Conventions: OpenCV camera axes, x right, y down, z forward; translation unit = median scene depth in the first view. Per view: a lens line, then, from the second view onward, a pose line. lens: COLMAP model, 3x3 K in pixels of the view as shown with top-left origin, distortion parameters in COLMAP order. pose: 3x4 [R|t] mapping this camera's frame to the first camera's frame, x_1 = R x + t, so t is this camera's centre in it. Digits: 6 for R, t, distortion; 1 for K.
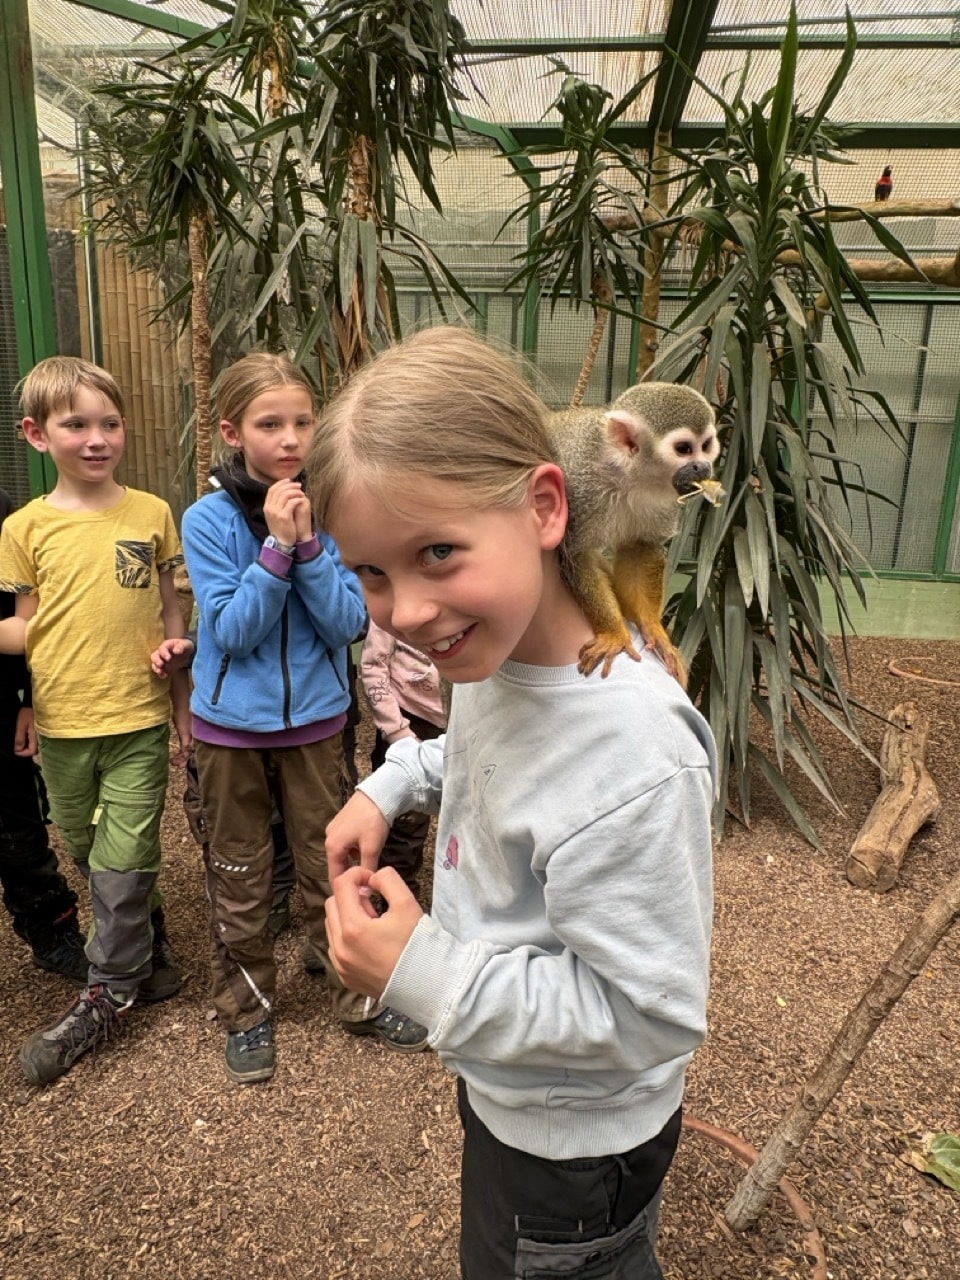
lens RADIAL K [[825.2, 0, 480.3], [0, 825.2, 623.0], [0, 0, 1]] dist [-0.002235, 0.001256]
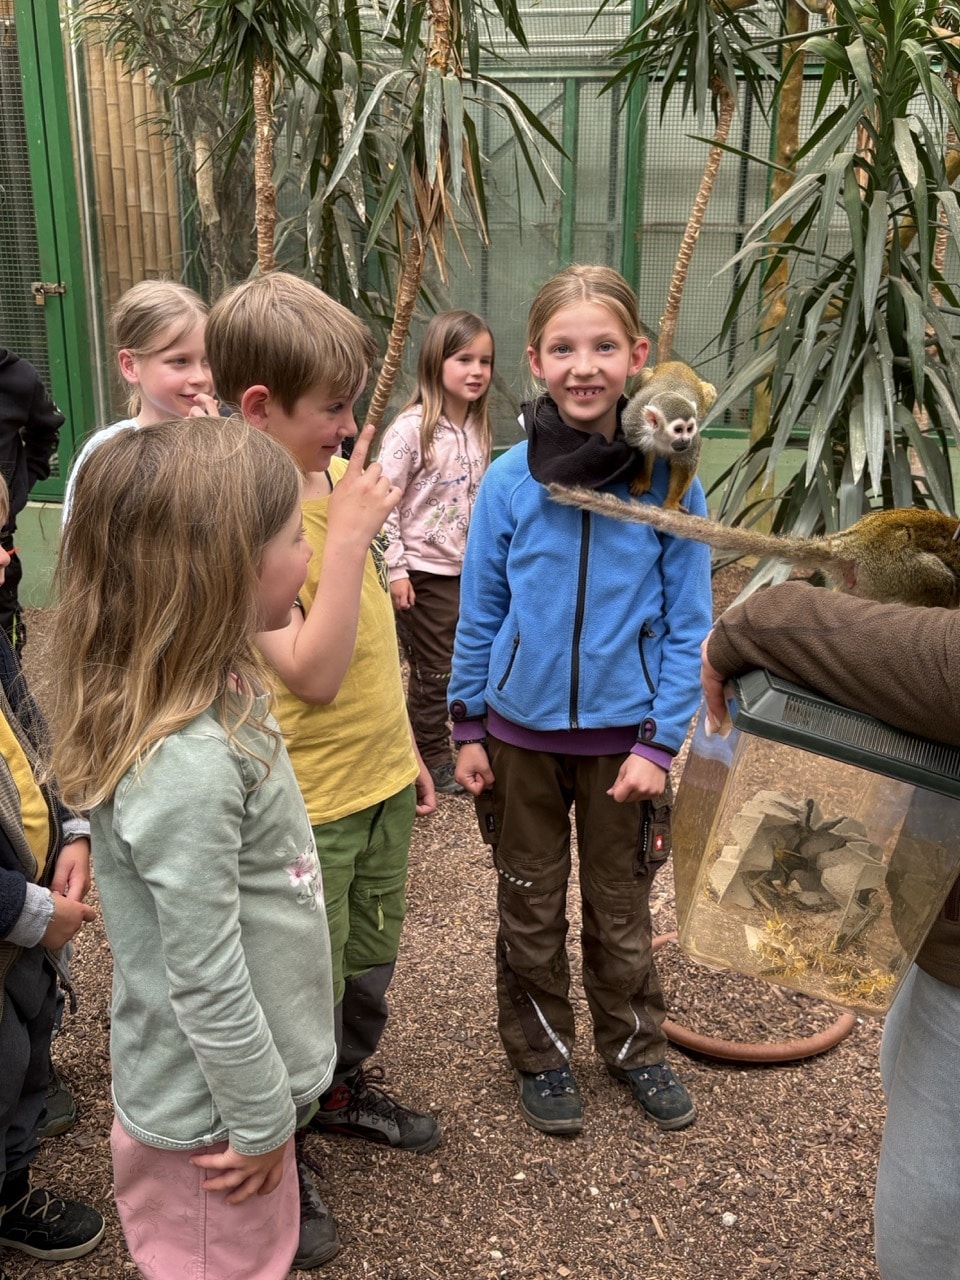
lens RADIAL K [[1200.3, 0, 483.8], [0, 1200.3, 633.5], [0, 0, 1]] dist [-0.002628, -0.012866]
pose [[0.997420, -0.003895, -0.071675, -0.002954], [0.010097, 0.996212, 0.086372, 0.022418], [0.071067, -0.086873, 0.993681, -0.321166]]
